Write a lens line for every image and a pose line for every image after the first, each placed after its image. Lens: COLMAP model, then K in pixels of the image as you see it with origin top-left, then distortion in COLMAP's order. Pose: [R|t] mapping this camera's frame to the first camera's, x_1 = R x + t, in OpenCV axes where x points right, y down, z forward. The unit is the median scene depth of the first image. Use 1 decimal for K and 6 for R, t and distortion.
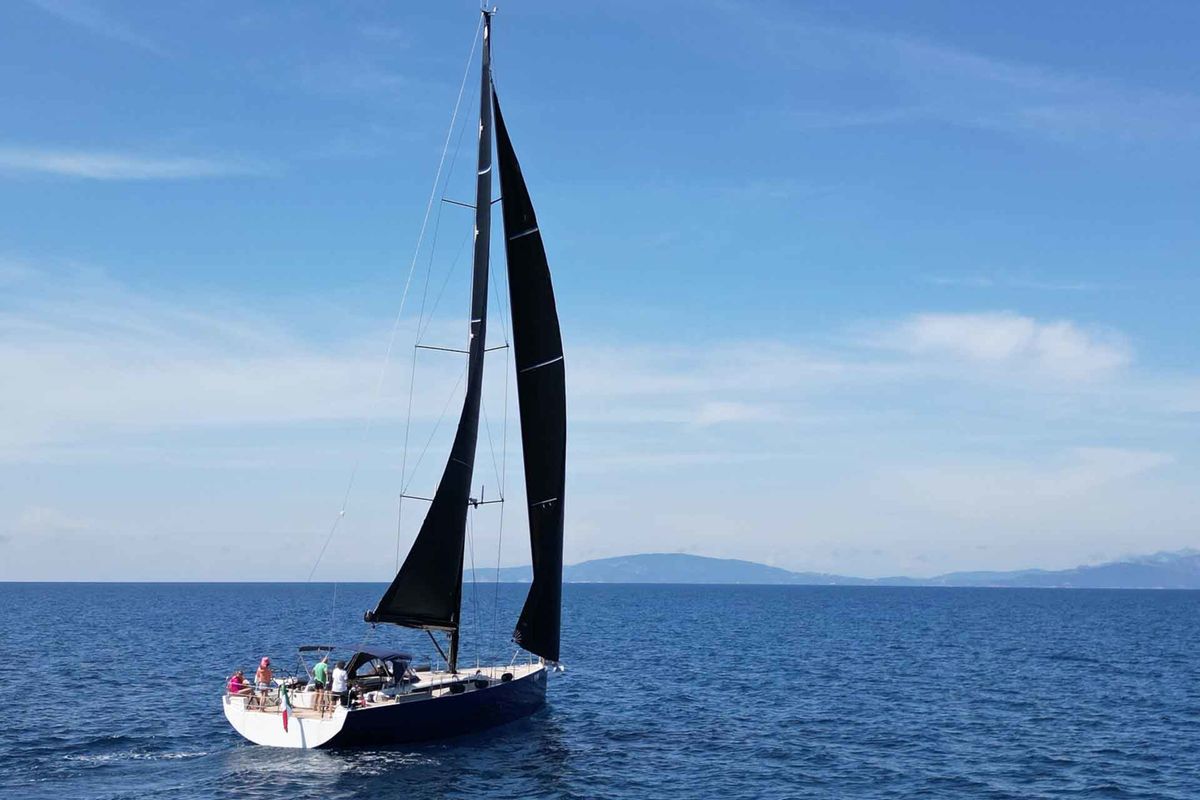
lens RADIAL K [[1810.7, 0, 600.0], [0, 1810.7, 400.0], [0, 0, 1]] dist [0.089588, -0.284277]
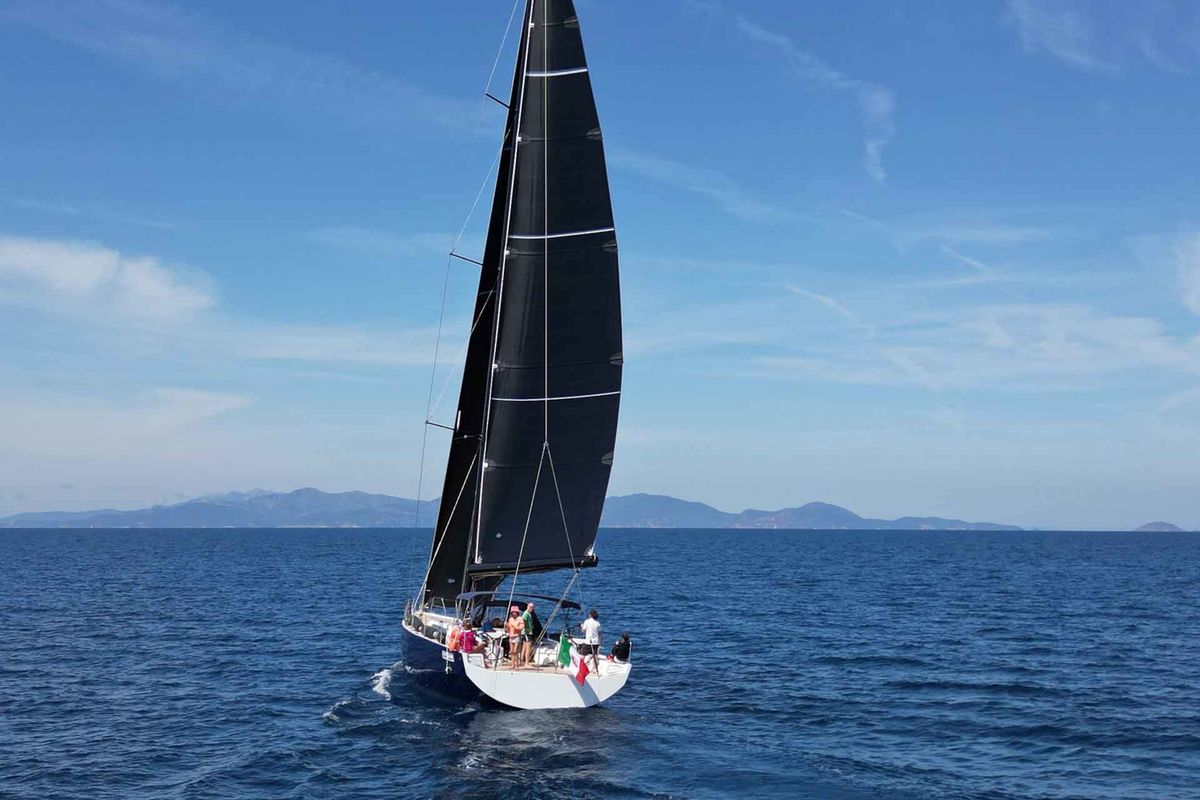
lens RADIAL K [[1810.7, 0, 600.0], [0, 1810.7, 400.0], [0, 0, 1]] dist [0.089588, -0.284277]
pose [[0.781729, 0.039644, 0.622357, -0.166421], [-0.059682, 0.998153, 0.011382, 0.007722], [-0.620756, -0.046041, 0.782651, 0.075902]]
